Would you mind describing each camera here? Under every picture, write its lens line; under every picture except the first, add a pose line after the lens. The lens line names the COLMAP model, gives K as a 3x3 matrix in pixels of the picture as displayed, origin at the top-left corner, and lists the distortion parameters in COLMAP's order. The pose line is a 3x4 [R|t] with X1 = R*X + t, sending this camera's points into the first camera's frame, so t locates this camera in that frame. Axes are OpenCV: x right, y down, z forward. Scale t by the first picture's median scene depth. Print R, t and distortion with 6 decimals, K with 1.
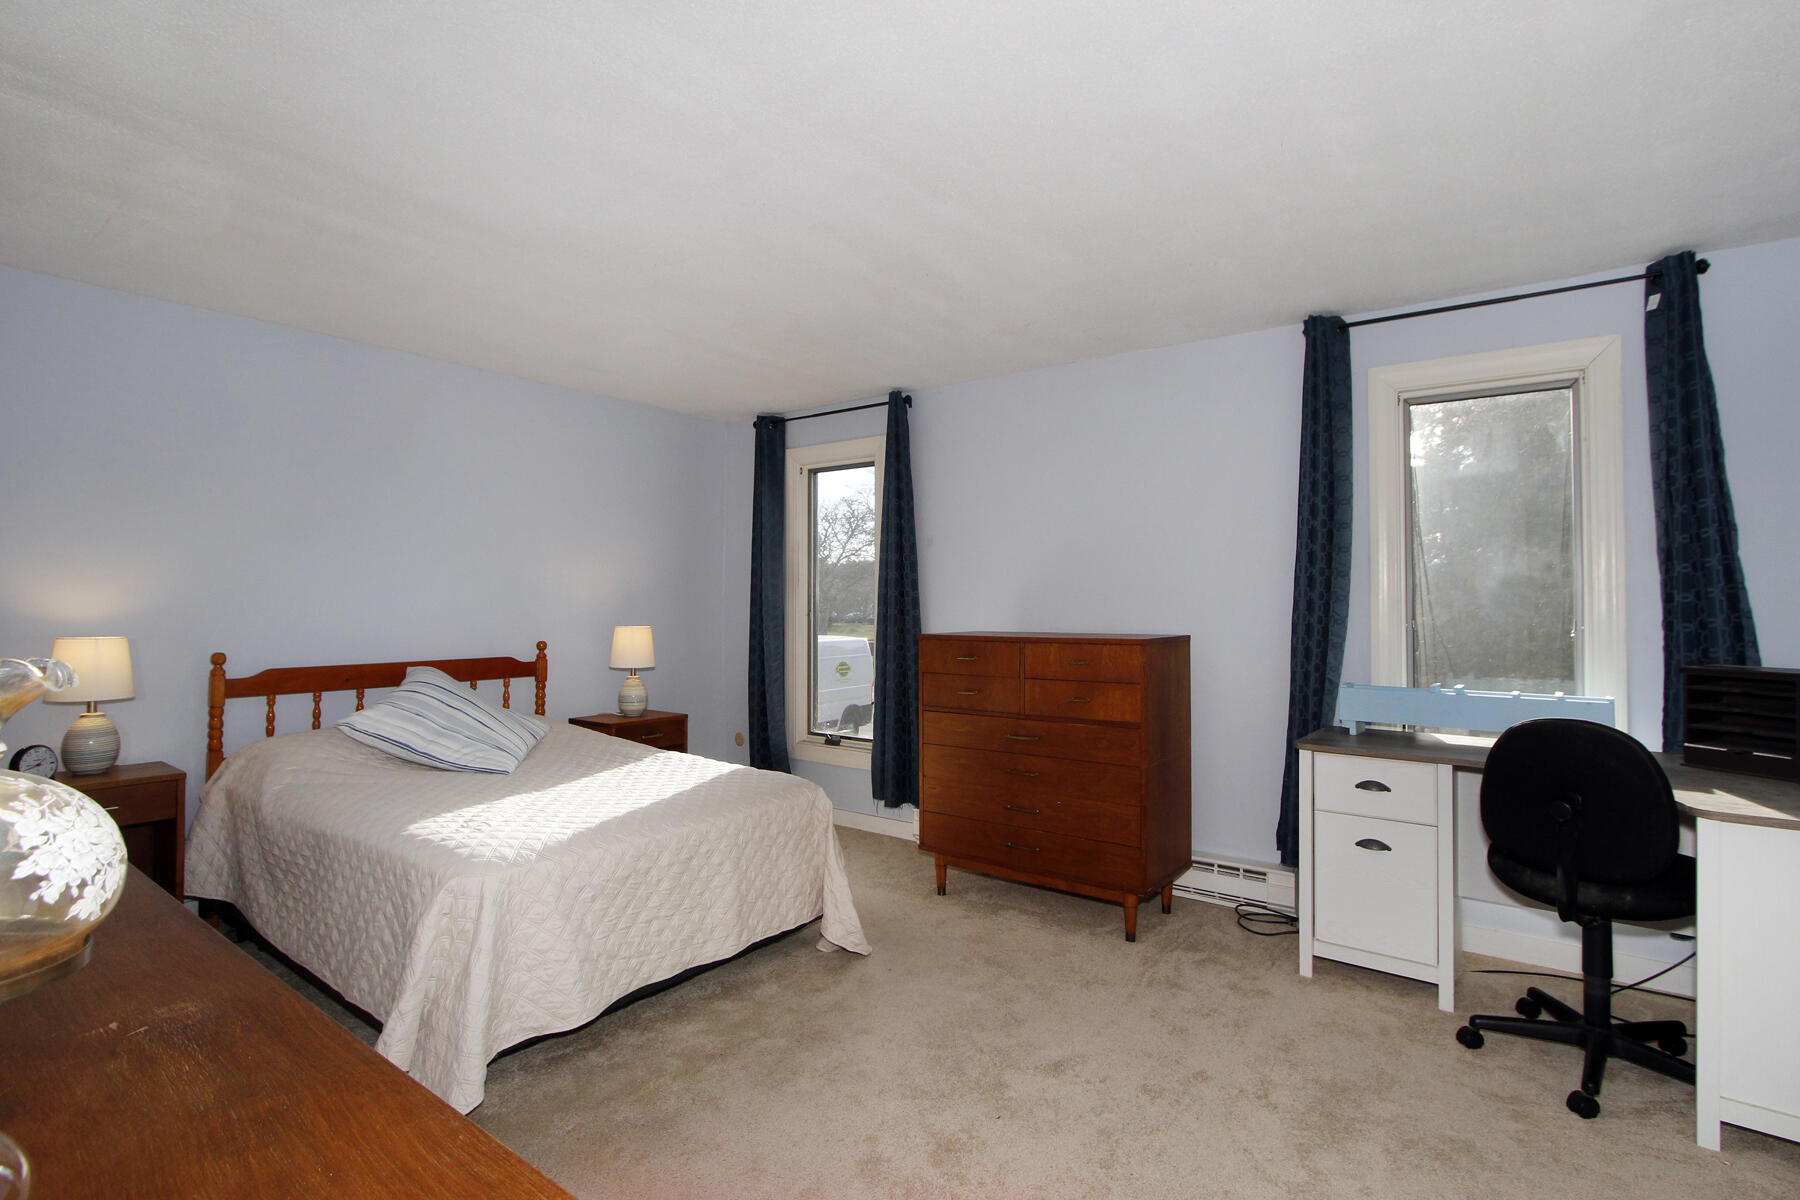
lens RADIAL K [[852.3, 0, 900.0], [0, 852.3, 600.0], [0, 0, 1]] dist [-0.001185, -0.000257]
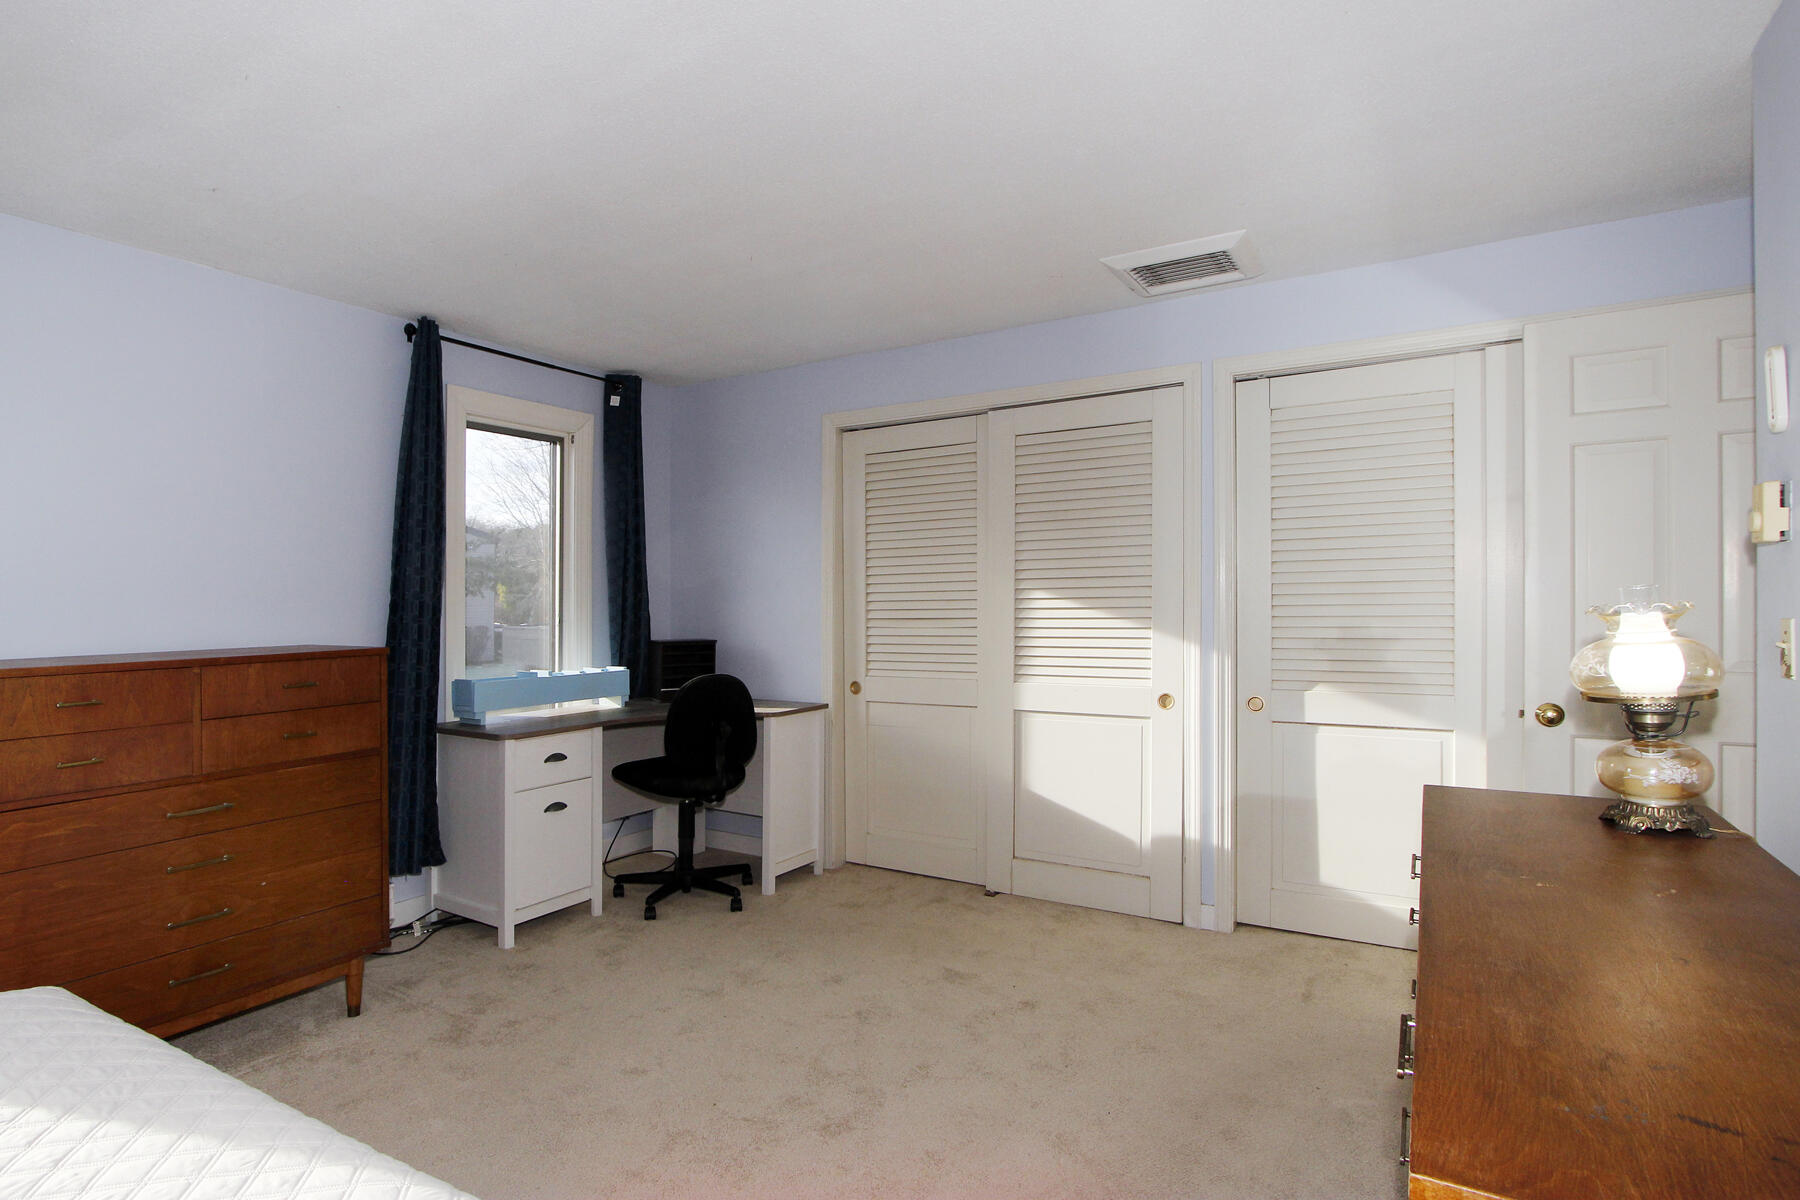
lens RADIAL K [[904.2, 0, 901.7], [0, 904.2, 585.4], [0, 0, 1]] dist [-0.026835, 0.000092]
pose [[-0.097260, 0.007263, 0.995232, -0.745535], [-0.002450, 0.999969, -0.007537, -0.012784], [-0.995256, -0.003172, -0.097240, 0.647632]]
